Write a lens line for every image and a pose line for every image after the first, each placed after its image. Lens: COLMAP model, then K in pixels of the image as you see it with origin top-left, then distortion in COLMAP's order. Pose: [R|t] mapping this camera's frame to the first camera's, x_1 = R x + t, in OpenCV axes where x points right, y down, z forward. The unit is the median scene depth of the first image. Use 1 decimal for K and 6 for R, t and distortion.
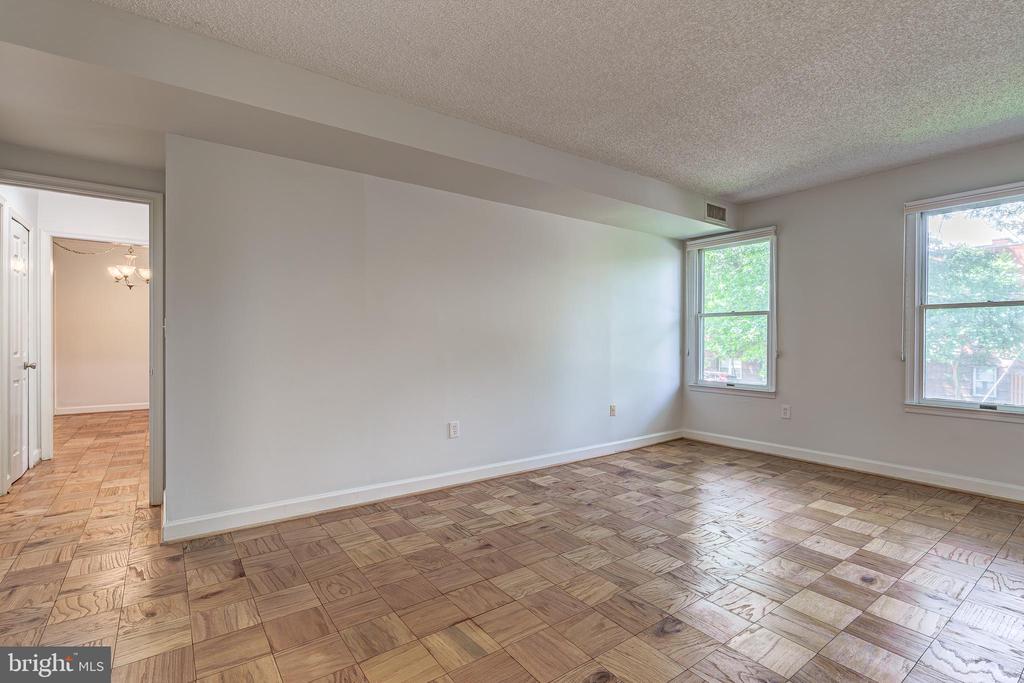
lens RADIAL K [[465.1, 0, 512.0], [0, 465.1, 341.5], [0, 0, 1]] dist [0.000334, -0.000246]
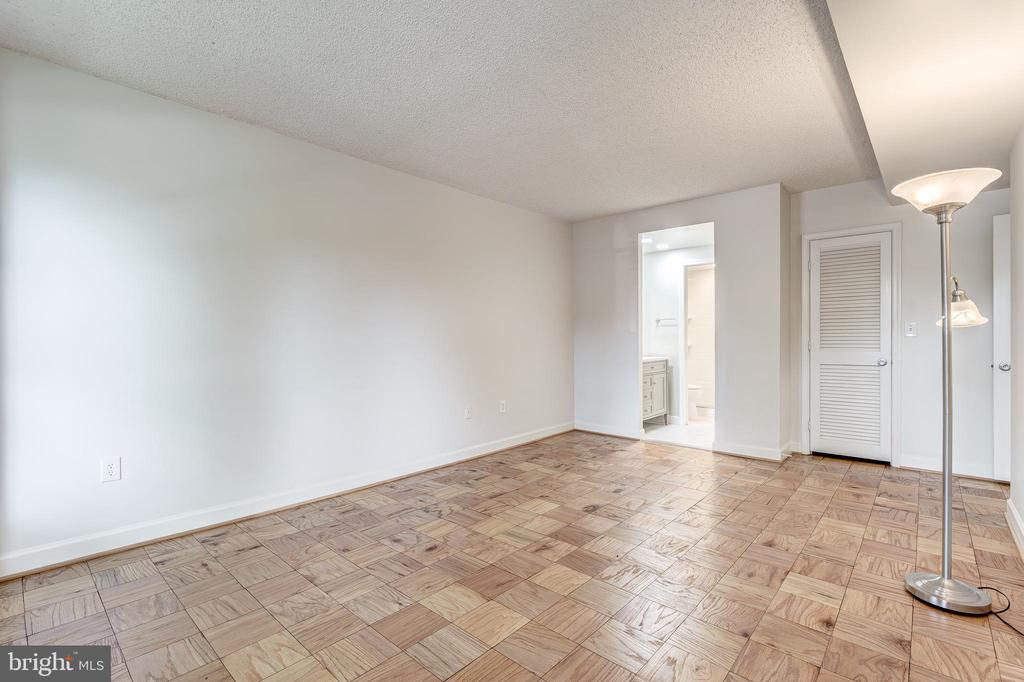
lens RADIAL K [[465.1, 0, 512.0], [0, 465.1, 341.0], [0, 0, 1]] dist [0.000334, -0.000246]
pose [[-0.977506, -0.000845, -0.210907, 0.649291], [-0.001637, 0.999992, 0.003580, -0.002287], [0.210902, 0.003845, -0.977500, 1.728466]]
